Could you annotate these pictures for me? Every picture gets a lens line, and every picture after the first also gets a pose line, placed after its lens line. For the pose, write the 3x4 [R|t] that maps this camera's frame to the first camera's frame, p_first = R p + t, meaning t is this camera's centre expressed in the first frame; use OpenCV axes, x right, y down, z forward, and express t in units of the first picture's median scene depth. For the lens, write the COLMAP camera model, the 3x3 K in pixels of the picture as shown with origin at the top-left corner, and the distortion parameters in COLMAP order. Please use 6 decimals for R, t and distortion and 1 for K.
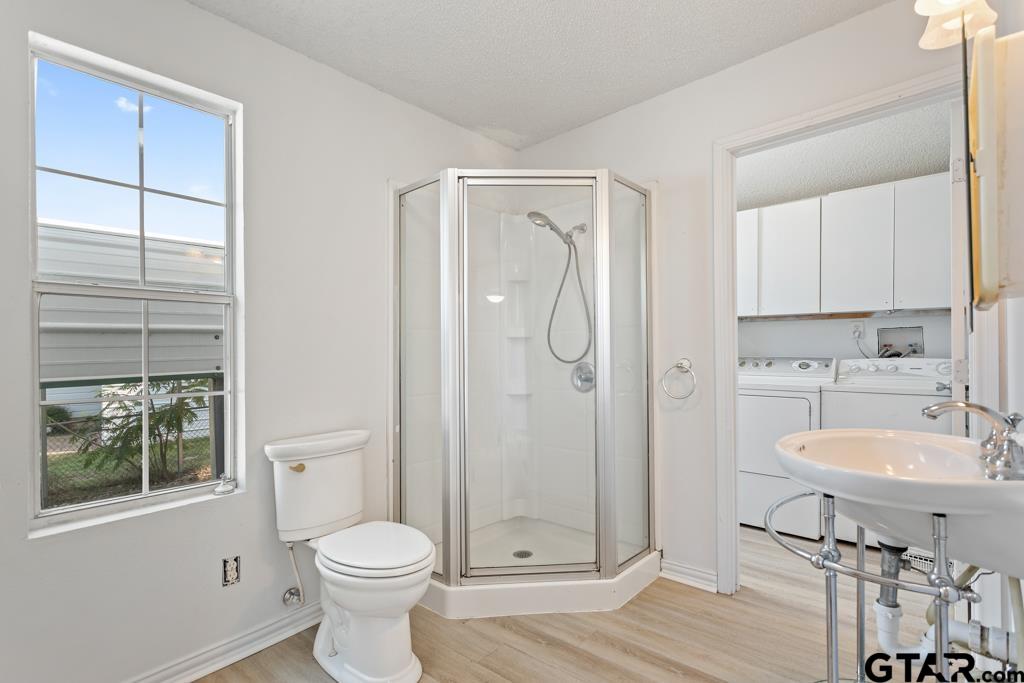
lens RADIAL K [[491.9, 0, 508.0], [0, 491.9, 351.3], [0, 0, 1]] dist [0.010144, -0.000202]
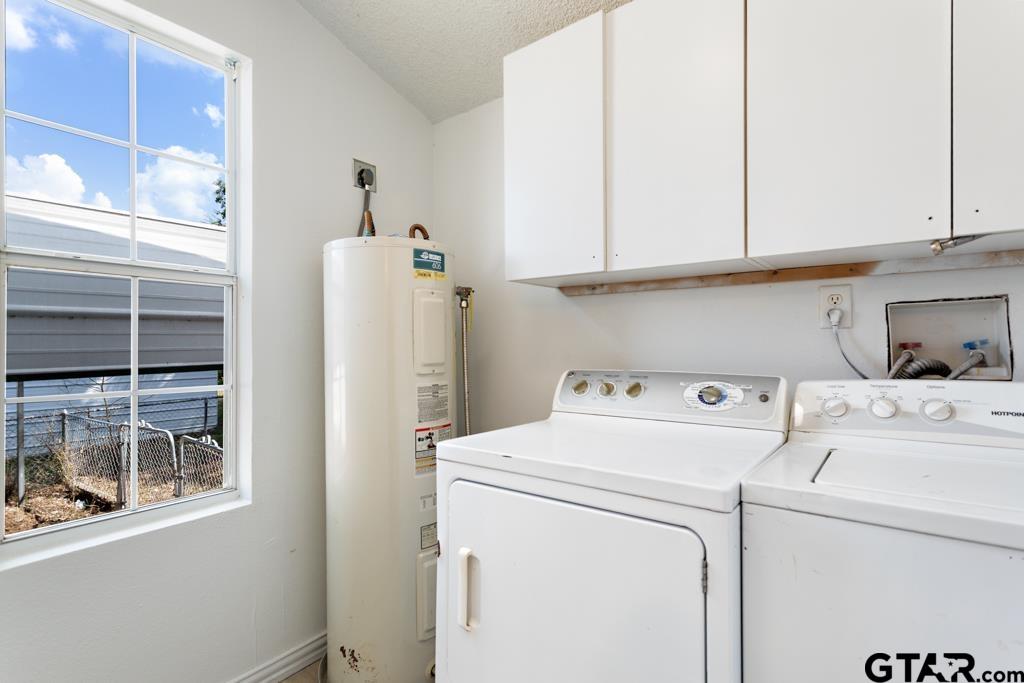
lens RADIAL K [[491.9, 0, 515.0], [0, 491.9, 337.0], [0, 0, 1]] dist [0.010144, -0.000202]
pose [[0.995831, 0.006620, 0.090973, 0.418905], [-0.004118, 0.999609, -0.027666, -0.006666], [-0.091121, 0.027176, 0.995469, 0.637172]]
